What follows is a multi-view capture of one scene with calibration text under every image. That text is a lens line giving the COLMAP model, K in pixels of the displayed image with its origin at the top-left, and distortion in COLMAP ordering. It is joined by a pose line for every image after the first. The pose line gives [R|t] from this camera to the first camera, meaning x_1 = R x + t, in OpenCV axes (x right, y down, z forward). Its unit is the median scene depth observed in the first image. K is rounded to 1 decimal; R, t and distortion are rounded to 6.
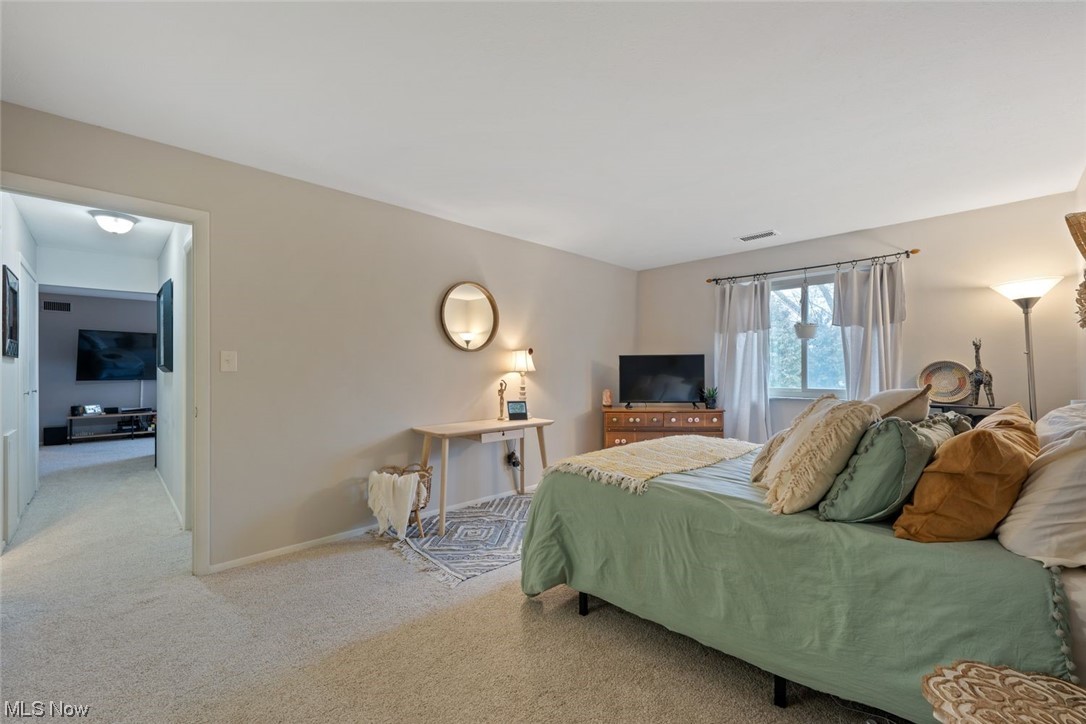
lens RADIAL K [[437.1, 0, 543.0], [0, 437.1, 362.0], [0, 0, 1]] dist [-0.001022, -0.000096]
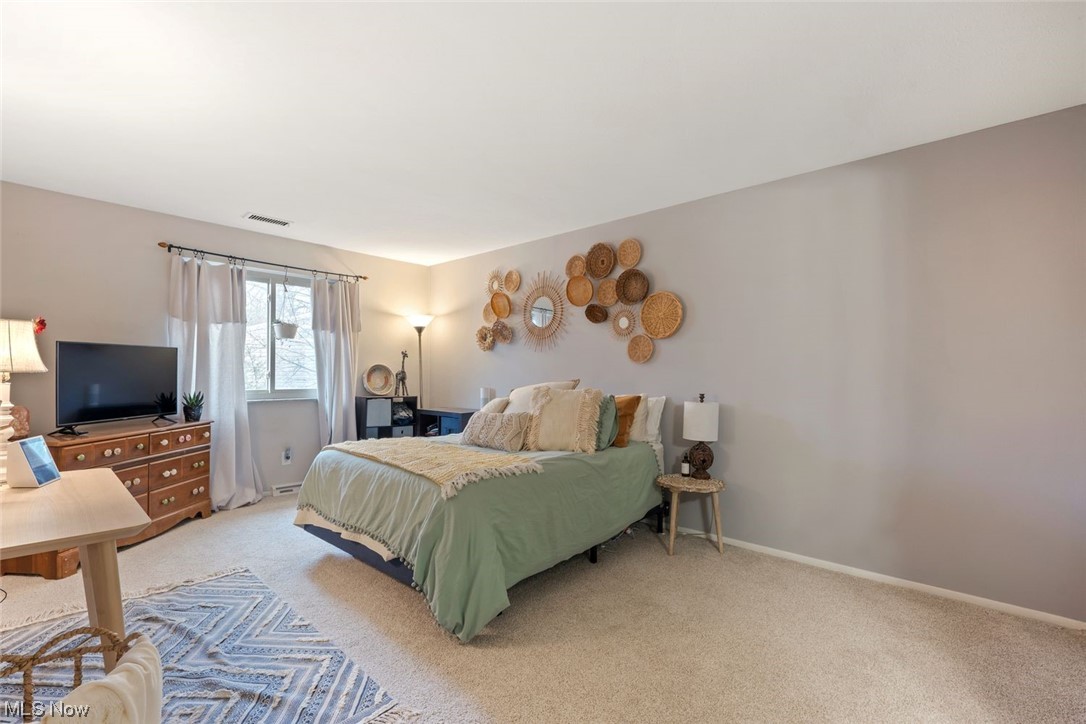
lens RADIAL K [[486.4, 0, 543.0], [0, 486.4, 362.0], [0, 0, 1]] dist [0.000160, -0.000003]
pose [[-0.050861, 0.019892, 0.998508, -0.511349], [-0.030216, 0.999313, -0.021447, 0.005570], [-0.998249, -0.031261, -0.050225, 0.471056]]
